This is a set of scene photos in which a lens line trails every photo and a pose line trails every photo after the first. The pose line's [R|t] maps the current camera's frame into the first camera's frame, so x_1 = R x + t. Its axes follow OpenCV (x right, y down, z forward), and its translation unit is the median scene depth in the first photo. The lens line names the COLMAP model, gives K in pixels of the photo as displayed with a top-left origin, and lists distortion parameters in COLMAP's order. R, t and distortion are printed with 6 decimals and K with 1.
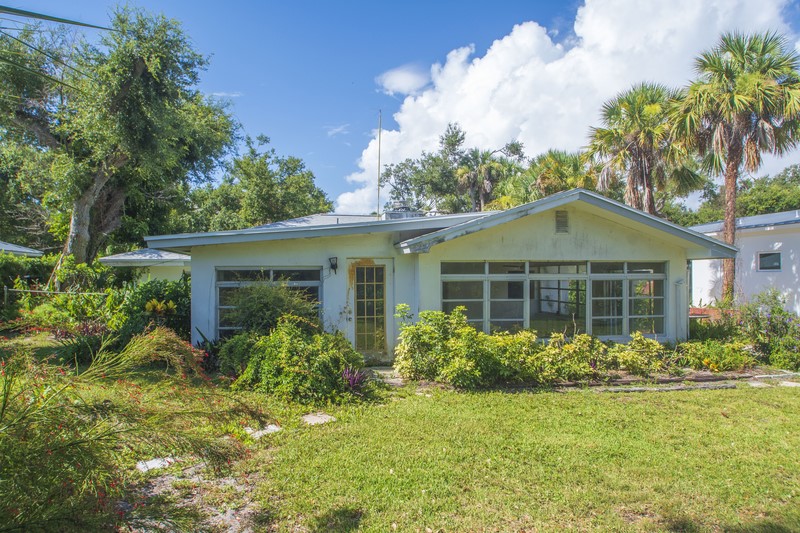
lens RADIAL K [[488.1, 0, 398.2], [0, 488.1, 266.5], [0, 0, 1]] dist [-0.031016, 0.009478]
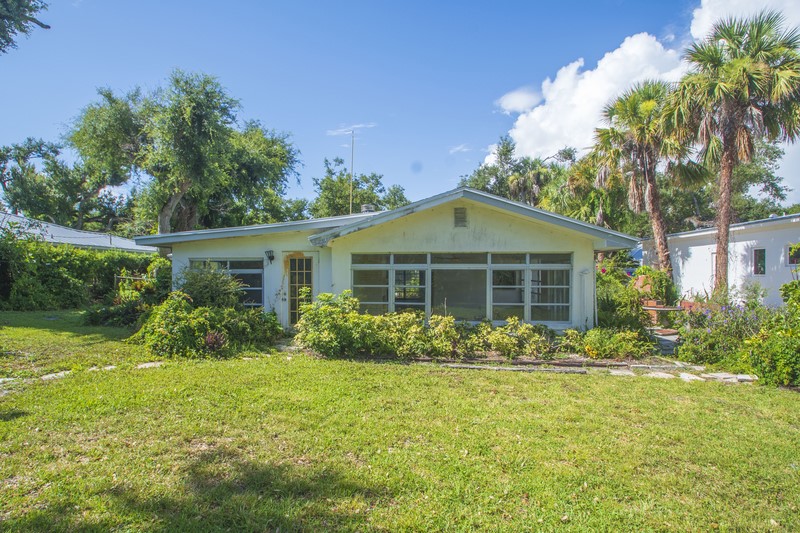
lens RADIAL K [[413.8, 0, 399.9], [0, 413.8, 270.9], [0, 0, 1]] dist [-0.012484, -0.005804]
pose [[0.964109, 0.003149, -0.265490, 0.273784], [0.000606, 0.999901, 0.014060, 0.010691], [0.265508, -0.013716, 0.964011, 0.024328]]
